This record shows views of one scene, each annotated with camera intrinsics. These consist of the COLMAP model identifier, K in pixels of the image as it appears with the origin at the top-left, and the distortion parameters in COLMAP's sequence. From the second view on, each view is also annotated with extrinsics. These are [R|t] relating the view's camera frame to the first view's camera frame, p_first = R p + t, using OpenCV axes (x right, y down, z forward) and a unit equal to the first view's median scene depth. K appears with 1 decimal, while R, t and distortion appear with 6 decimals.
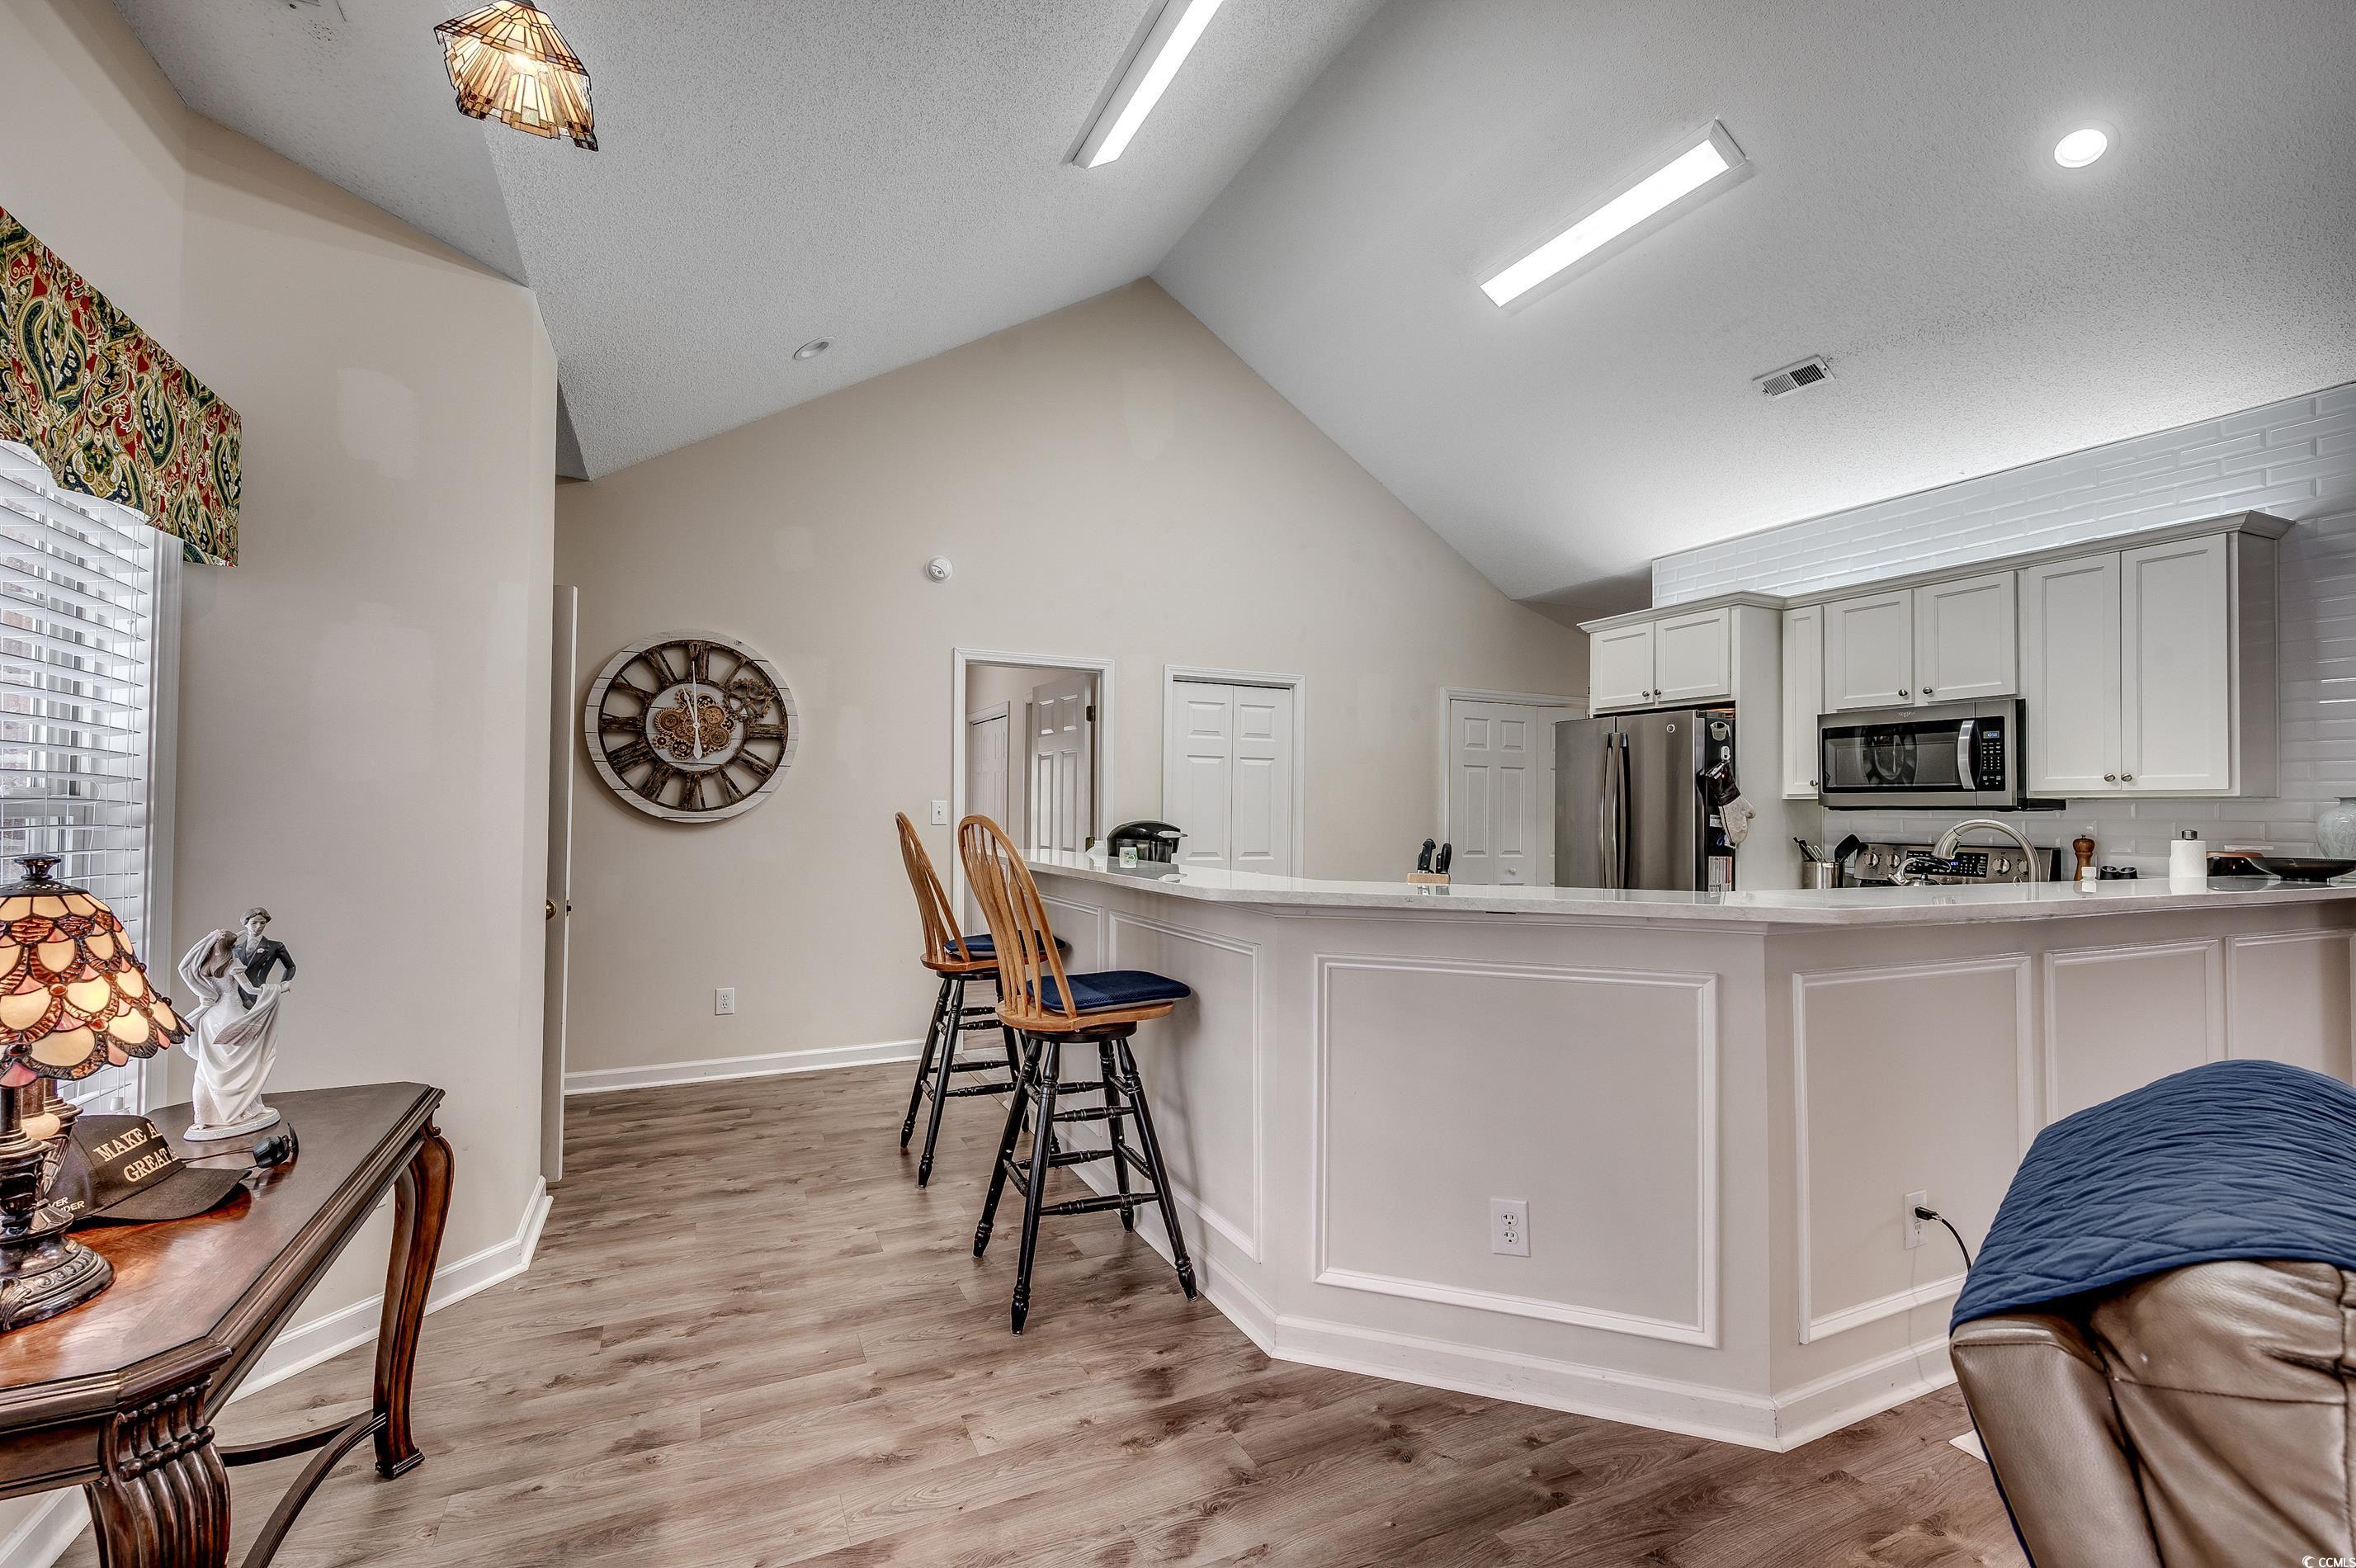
lens RADIAL K [[1040.8, 0, 1180.9], [0, 1040.8, 790.9], [0, 0, 1]] dist [0.001800, -0.000246]
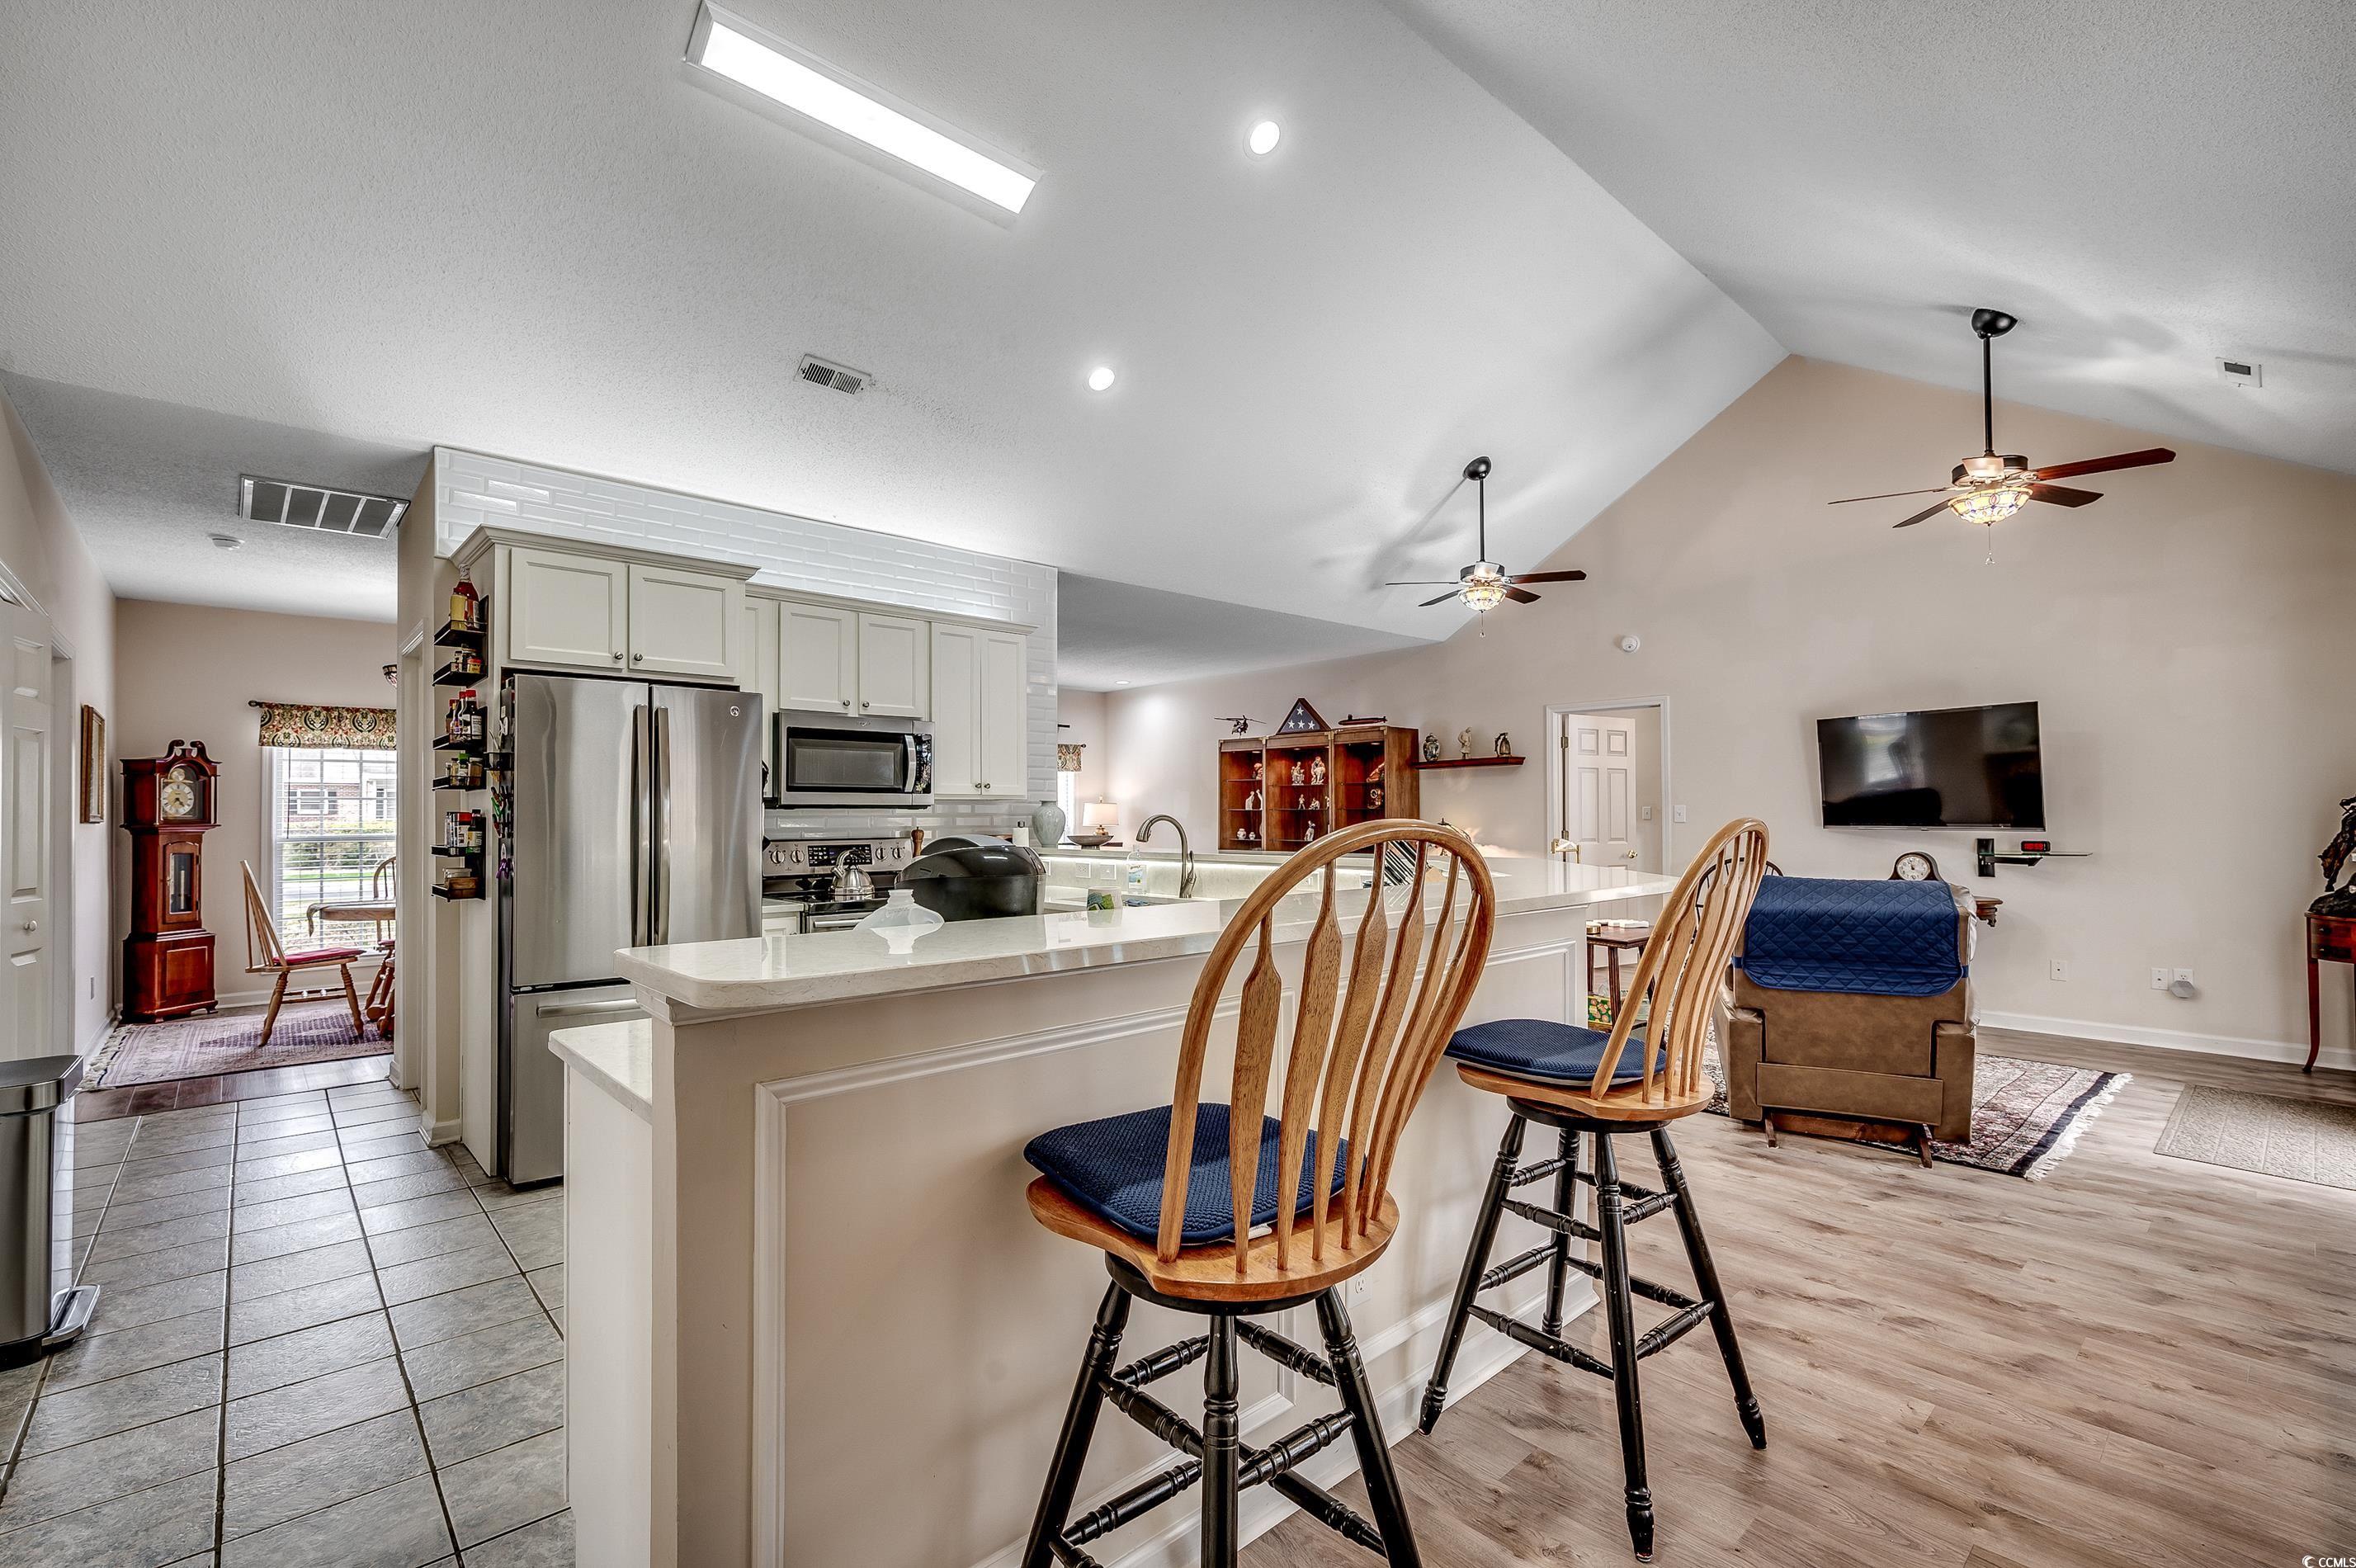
lens RADIAL K [[1040.8, 0, 1177.2], [0, 1040.8, 798.0], [0, 0, 1]] dist [0.001800, -0.000246]
pose [[-0.292363, 0.014540, 0.956197, -0.957289], [-0.015074, 0.999690, -0.019811, 0.048510], [-0.956189, -0.020205, -0.292053, 1.986108]]
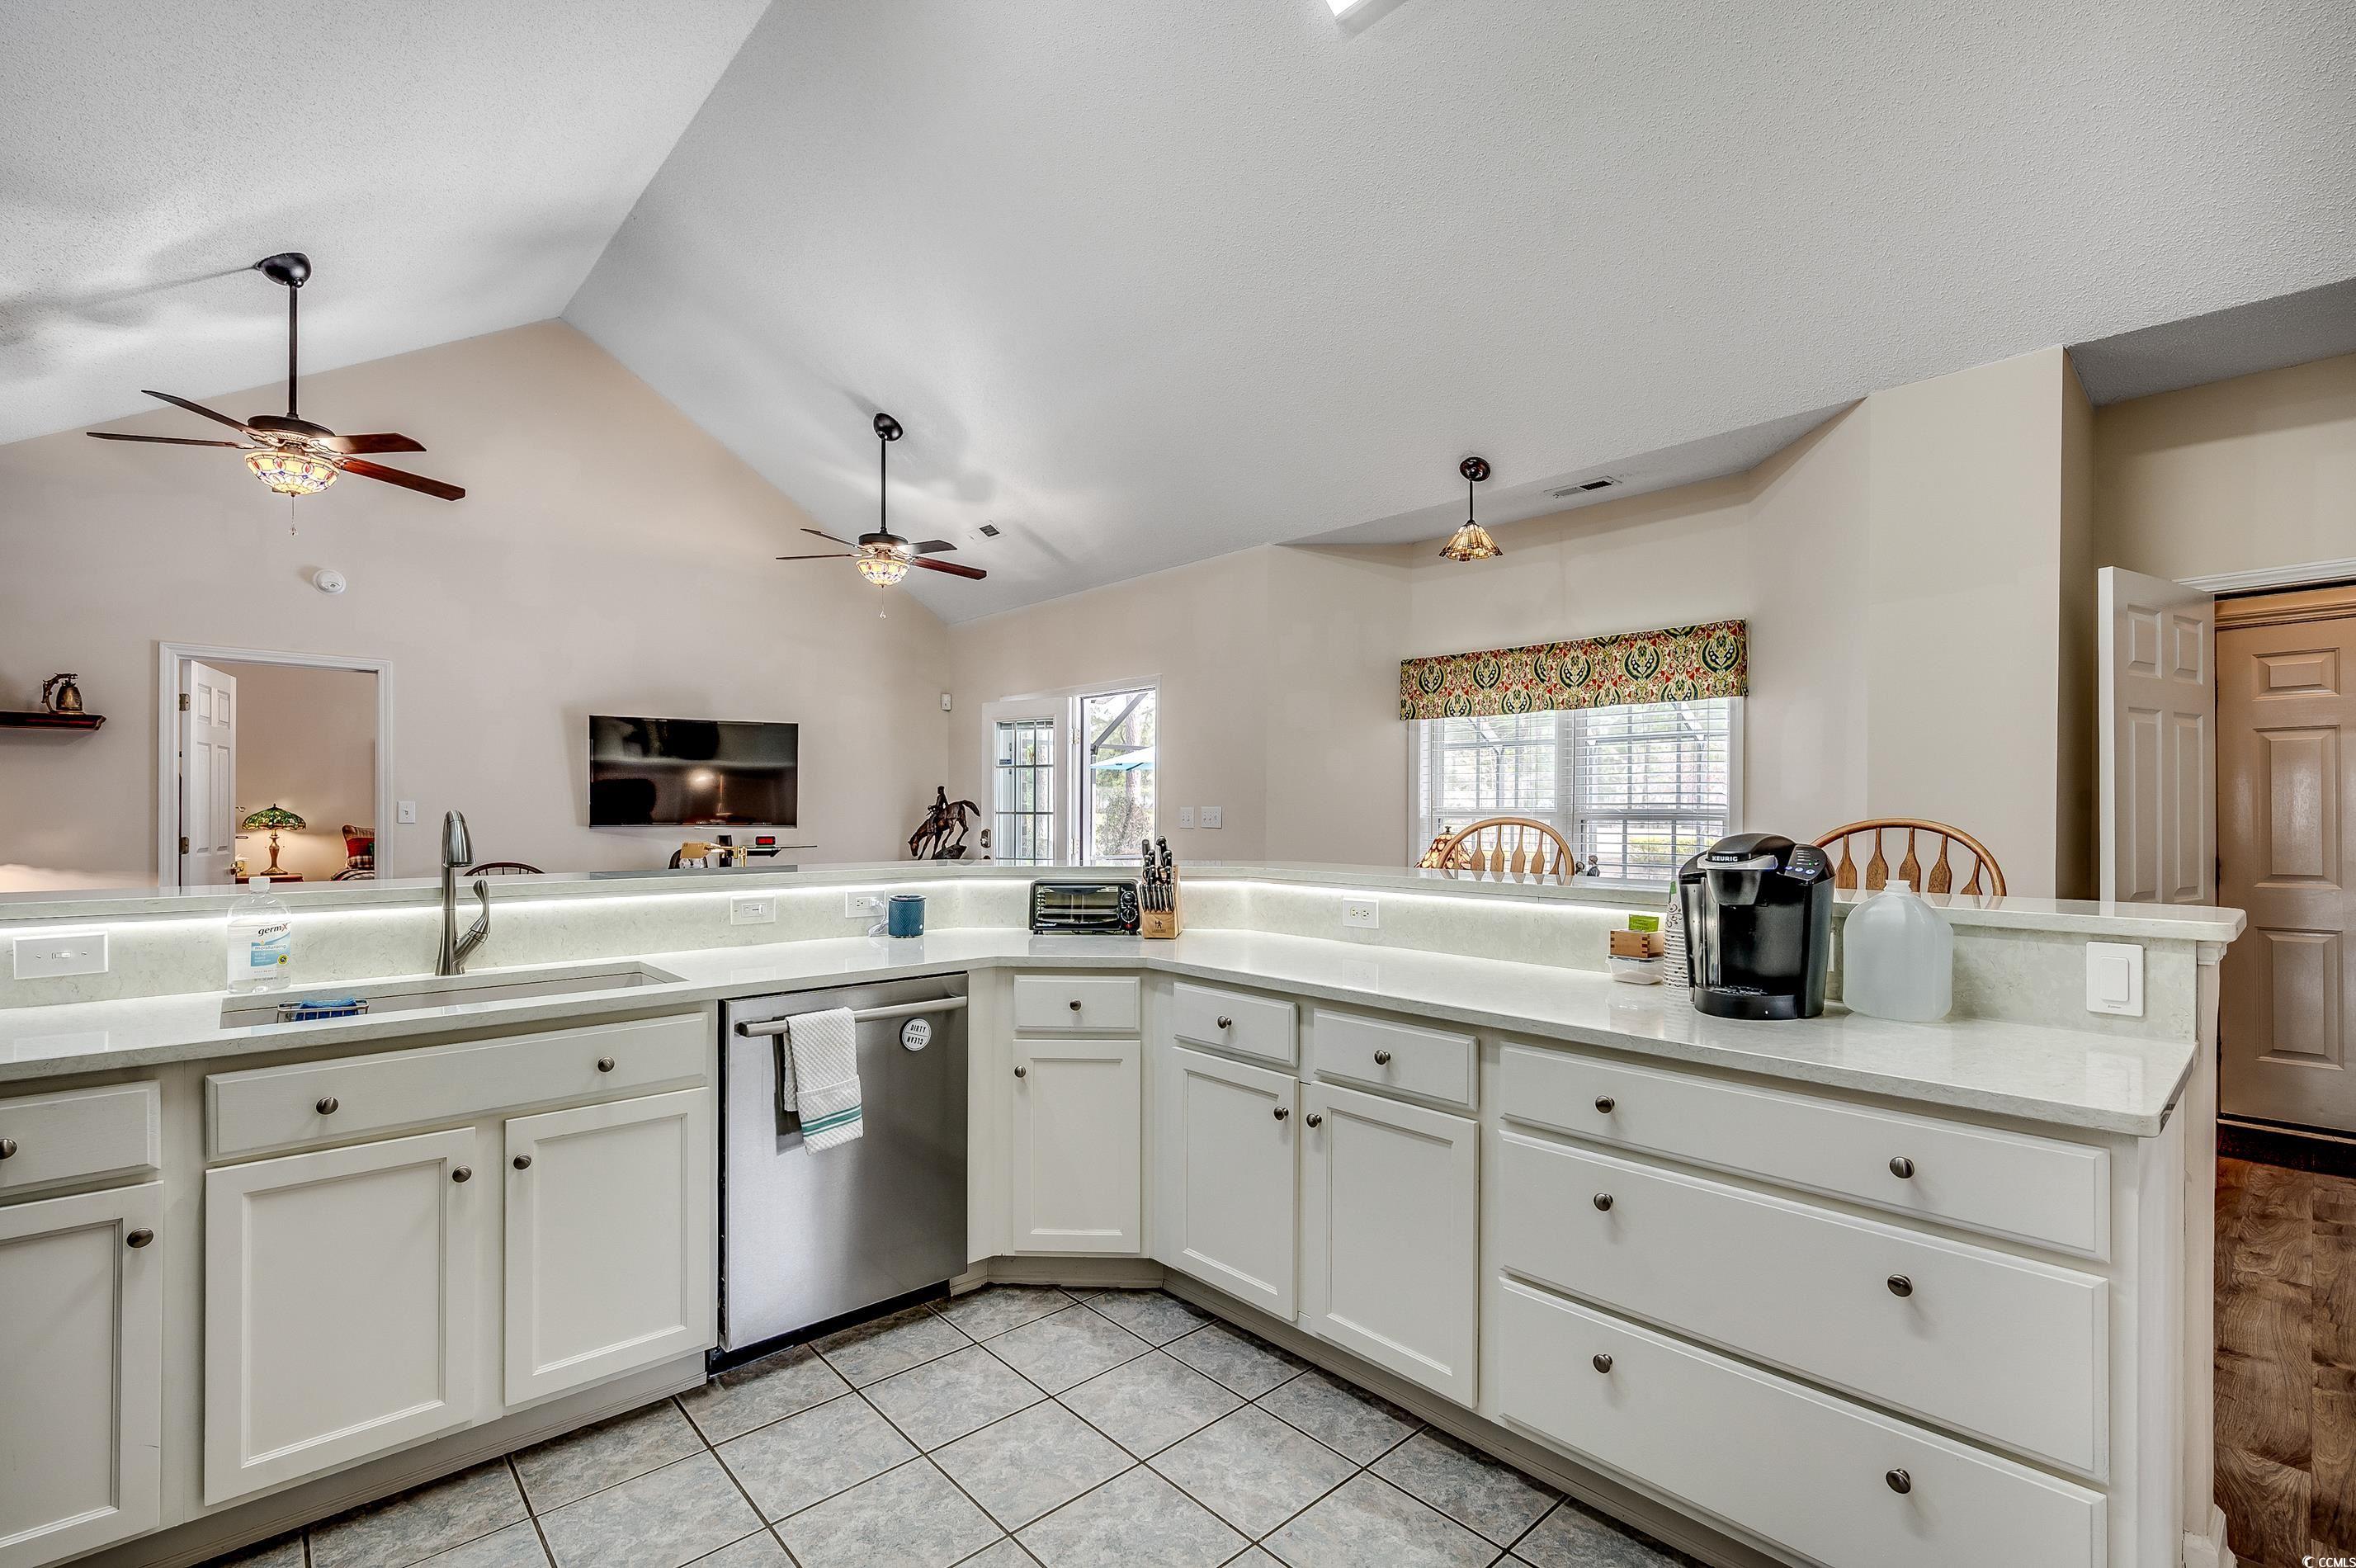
lens RADIAL K [[1040.8, 0, 1187.8], [0, 1040.8, 816.6], [0, 0, 1]] dist [0.001800, -0.000246]
pose [[-0.954269, -0.004167, -0.298921, 0.702979], [0.000620, 0.999873, -0.015918, 0.064089], [0.298949, -0.015376, -0.954145, 2.621675]]
